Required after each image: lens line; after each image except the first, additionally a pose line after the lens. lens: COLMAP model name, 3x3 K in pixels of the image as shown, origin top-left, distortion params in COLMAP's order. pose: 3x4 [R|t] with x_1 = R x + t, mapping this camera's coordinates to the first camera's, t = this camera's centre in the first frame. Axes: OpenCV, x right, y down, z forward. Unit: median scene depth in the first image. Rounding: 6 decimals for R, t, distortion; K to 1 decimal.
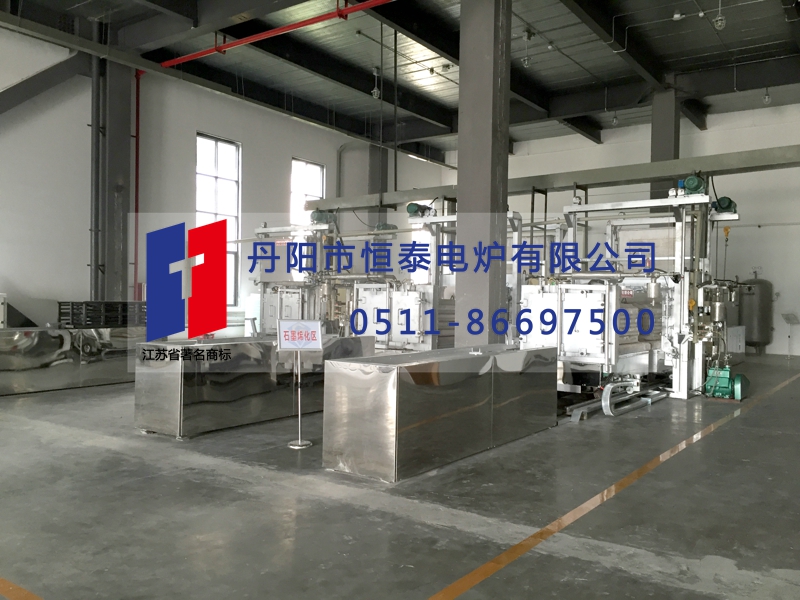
lens RADIAL K [[696.1, 0, 397.5], [0, 696.1, 301.3], [0, 0, 1]] dist [0.053995, -0.041260]
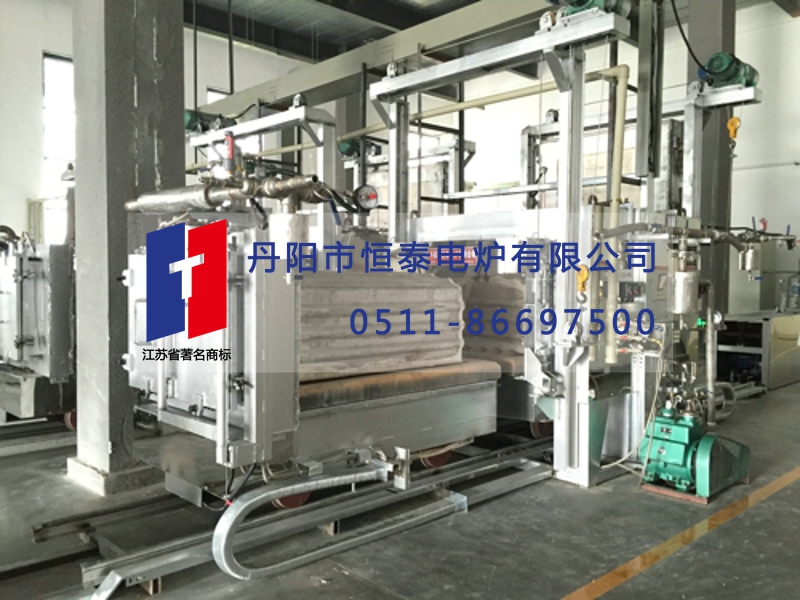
lens RADIAL K [[696.1, 0, 403.1], [0, 696.1, 300.8], [0, 0, 1]] dist [0.053995, -0.041260]
pose [[0.983081, -0.004164, -0.183126, 0.336267], [0.010321, 0.999412, 0.032683, 0.003168], [0.182882, -0.034020, 0.982546, 0.479386]]
